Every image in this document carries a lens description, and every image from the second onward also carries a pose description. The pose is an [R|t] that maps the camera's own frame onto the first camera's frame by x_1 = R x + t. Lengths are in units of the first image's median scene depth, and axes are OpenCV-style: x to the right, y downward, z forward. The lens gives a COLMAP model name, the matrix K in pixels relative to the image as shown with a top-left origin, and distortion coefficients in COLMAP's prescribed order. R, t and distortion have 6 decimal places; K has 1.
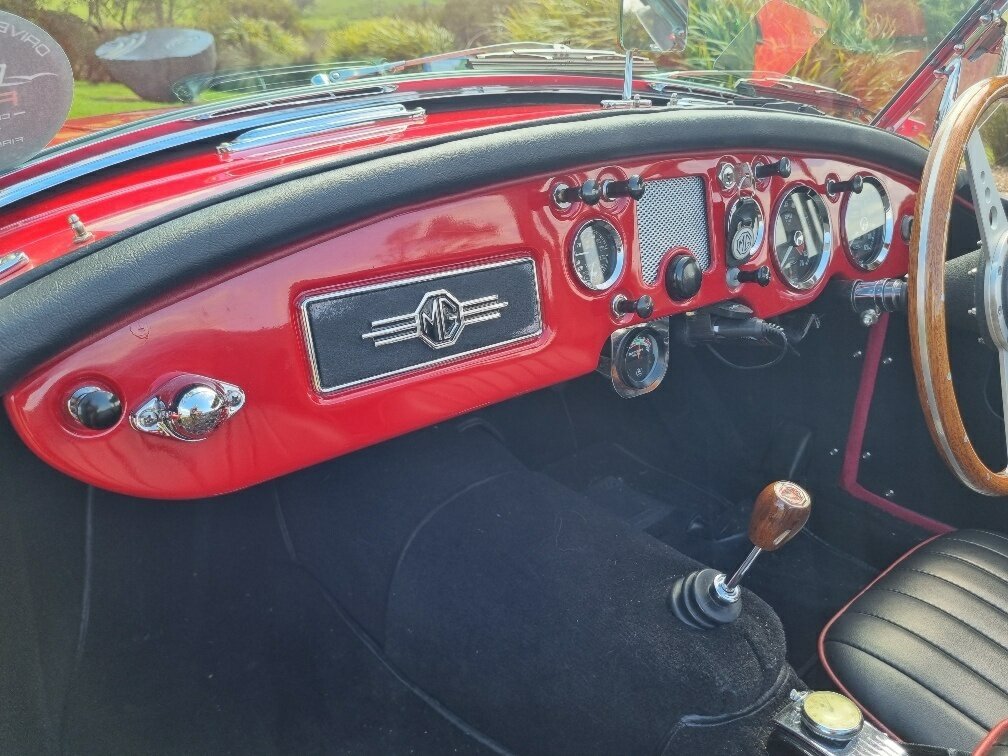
lens RADIAL K [[768.2, 0, 510.9], [0, 768.2, 375.2], [0, 0, 1]] dist [0.051584, -0.042394]
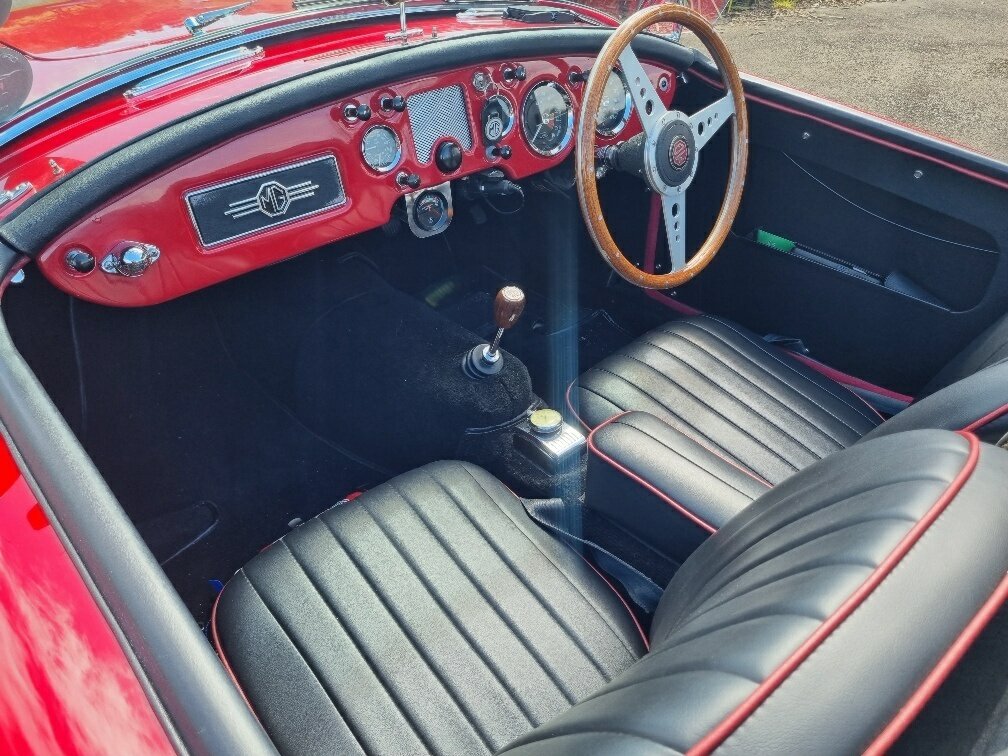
lens RADIAL K [[768.2, 0, 510.9], [0, 768.2, 375.2], [0, 0, 1]] dist [0.051584, -0.042394]
pose [[0.998516, -0.049714, 0.022248, 0.357738], [0.043512, 0.973812, 0.223151, -0.050132], [-0.032760, -0.221852, 0.974530, -0.735684]]
